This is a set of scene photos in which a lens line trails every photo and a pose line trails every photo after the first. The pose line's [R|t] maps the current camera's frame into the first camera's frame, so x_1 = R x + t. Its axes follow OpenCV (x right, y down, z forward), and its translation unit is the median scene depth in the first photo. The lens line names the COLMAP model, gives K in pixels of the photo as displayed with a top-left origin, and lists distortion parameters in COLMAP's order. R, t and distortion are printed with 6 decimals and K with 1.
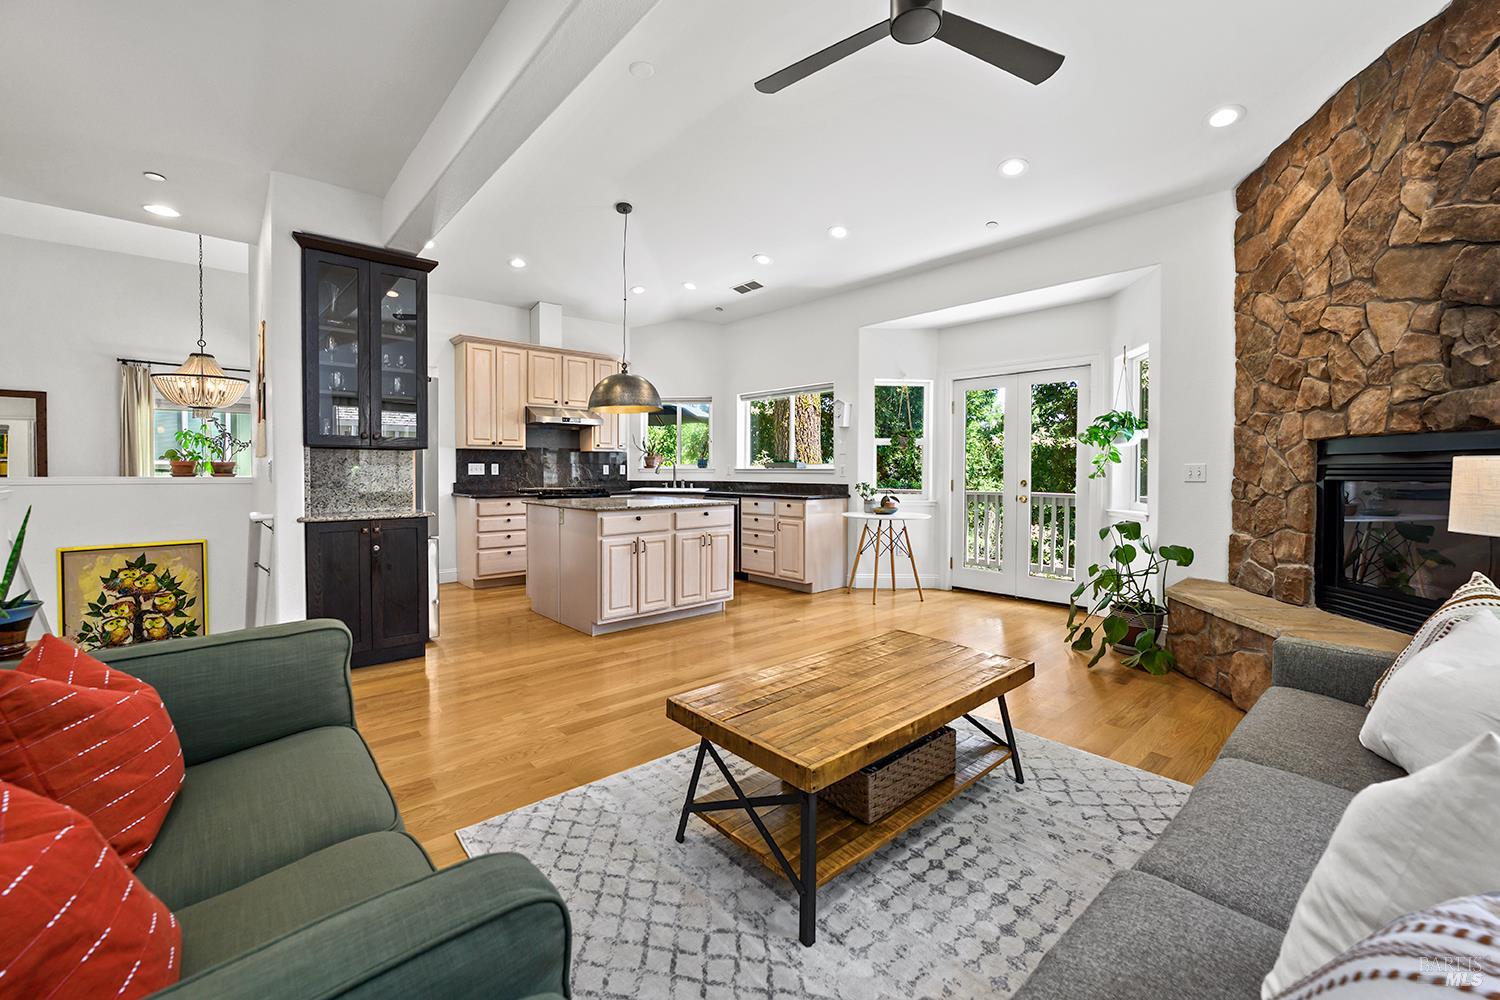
lens RADIAL K [[604.5, 0, 743.2], [0, 604.5, 481.2], [0, 0, 1]] dist [-0.005521, 0.000757]
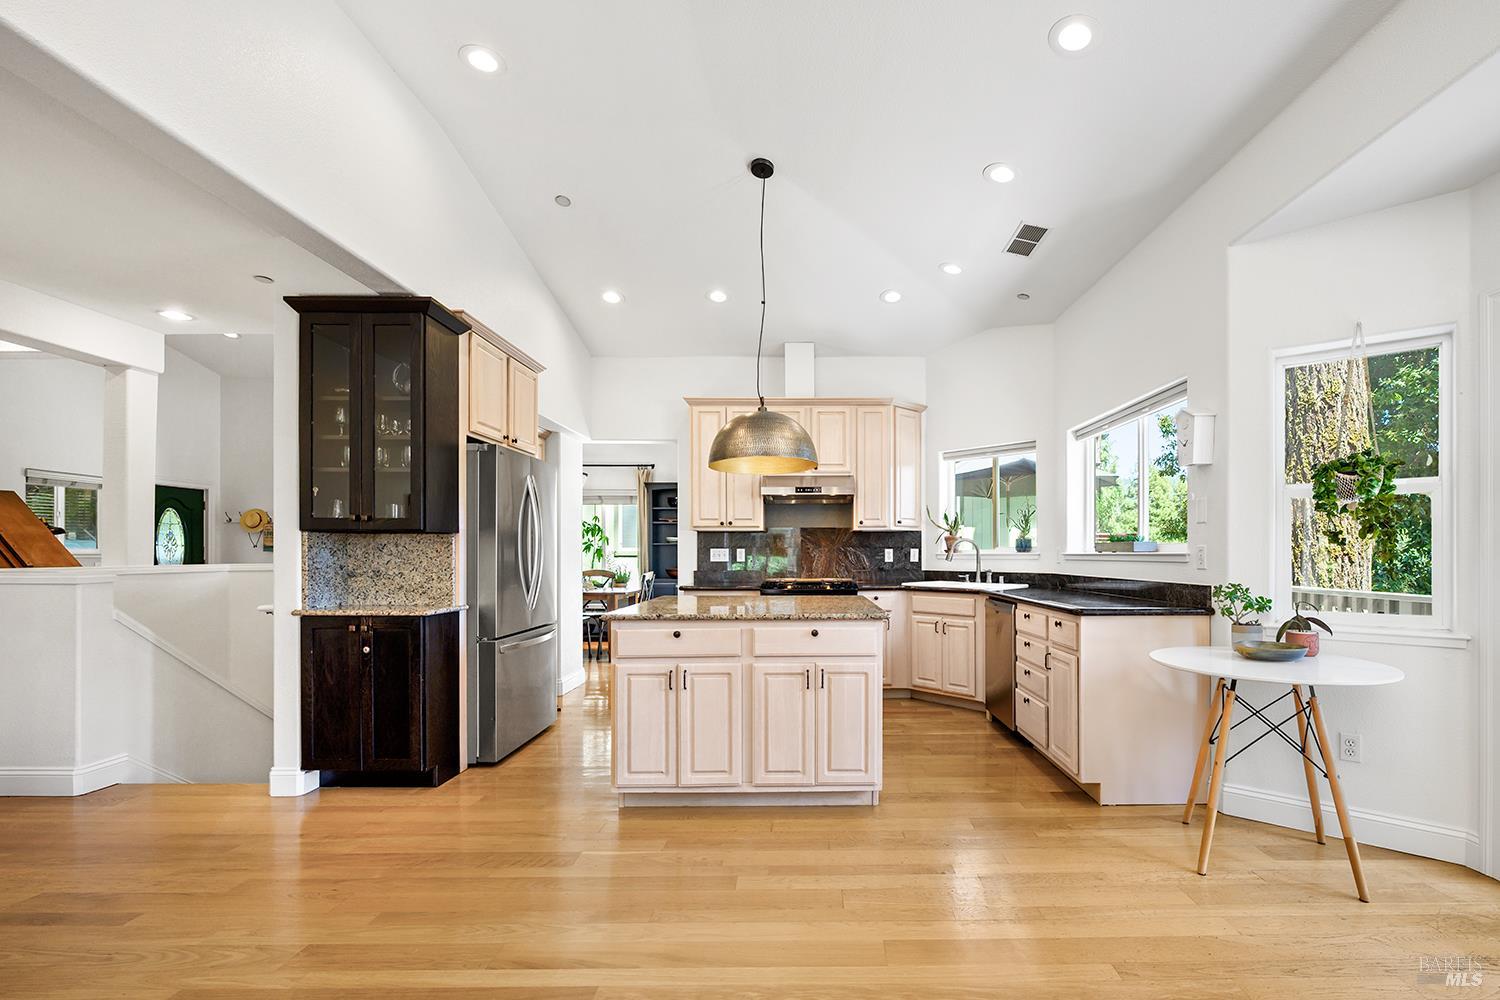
lens RADIAL K [[655.4, 0, 815.8], [0, 655.4, 553.1], [0, 0, 1]] dist [-0.003596, 0.000367]
pose [[0.760916, -0.003978, -0.648838, 0.326102], [-0.009390, 0.999809, -0.017142, -0.010579], [0.648782, 0.019136, 0.760733, 0.497760]]
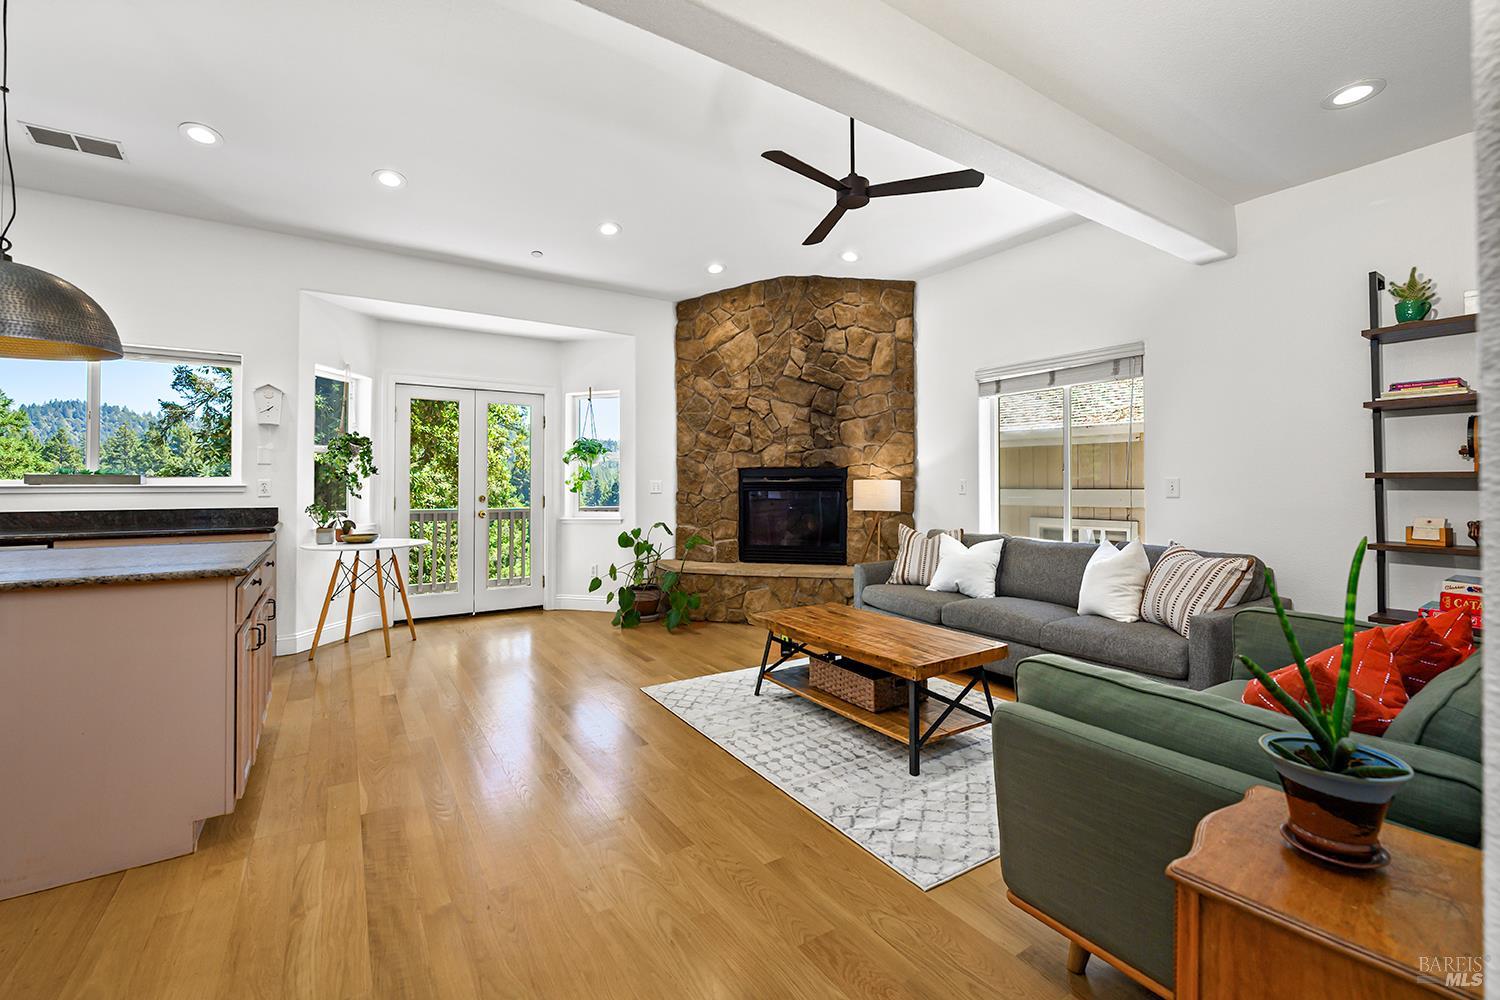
lens RADIAL K [[637.1, 0, 749.8], [0, 637.1, 474.8], [0, 0, 1]] dist [-0.000430, 0.000579]
pose [[0.146550, 0.012538, 0.989124, -0.568543], [0.021230, 0.999650, -0.015816, -0.011500], [-0.988975, 0.023317, 0.146232, 0.428874]]
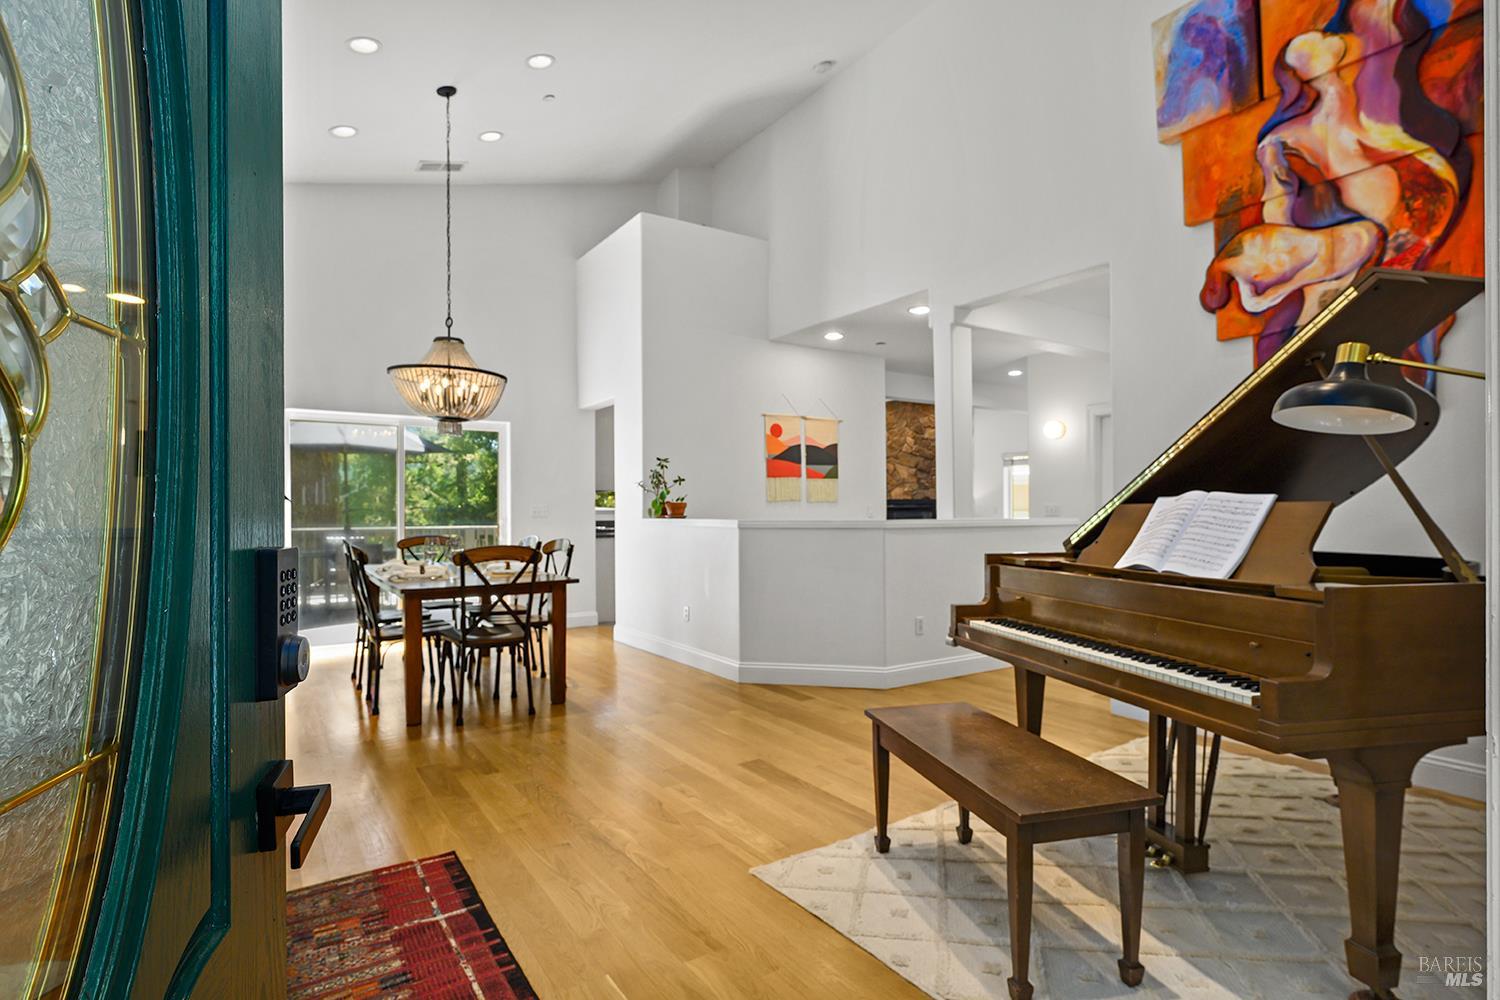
lens RADIAL K [[743.6, 0, 751.8], [0, 743.6, 504.9], [0, 0, 1]] dist [-0.004753, -0.000579]
pose [[0.127825, -0.007844, 0.991766, -2.031858], [0.022866, 0.999726, 0.004959, -0.047424], [-0.991533, 0.022044, 0.127970, 0.721760]]
